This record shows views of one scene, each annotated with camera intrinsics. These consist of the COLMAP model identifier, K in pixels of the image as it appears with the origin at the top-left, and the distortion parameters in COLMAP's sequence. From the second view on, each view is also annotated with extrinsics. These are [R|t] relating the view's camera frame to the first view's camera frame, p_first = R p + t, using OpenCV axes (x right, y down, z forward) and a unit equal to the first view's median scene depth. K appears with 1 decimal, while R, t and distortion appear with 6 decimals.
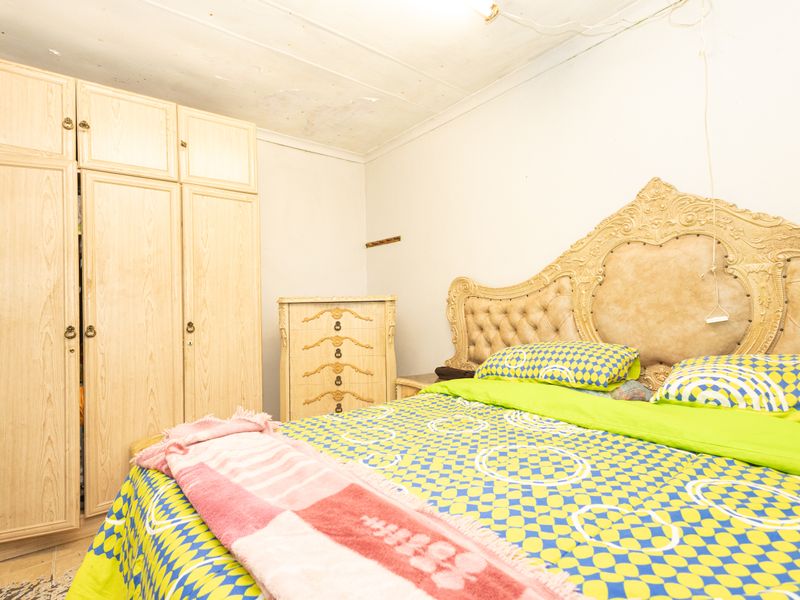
lens RADIAL K [[417.0, 0, 397.3], [0, 417.0, 296.5], [0, 0, 1]] dist [0.002346, 0.000768]
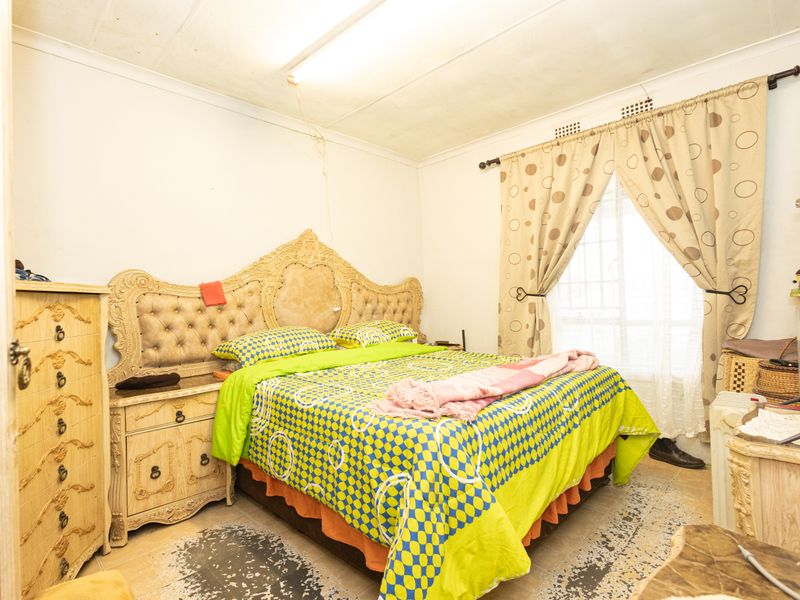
lens RADIAL K [[417.0, 0, 397.3], [0, 417.0, 296.5], [0, 0, 1]] dist [0.002346, 0.000768]
pose [[-0.127366, 0.037896, 0.991132, -1.108453], [0.006044, 0.999281, -0.037431, 0.061564], [-0.991837, 0.001223, -0.127503, 0.844191]]
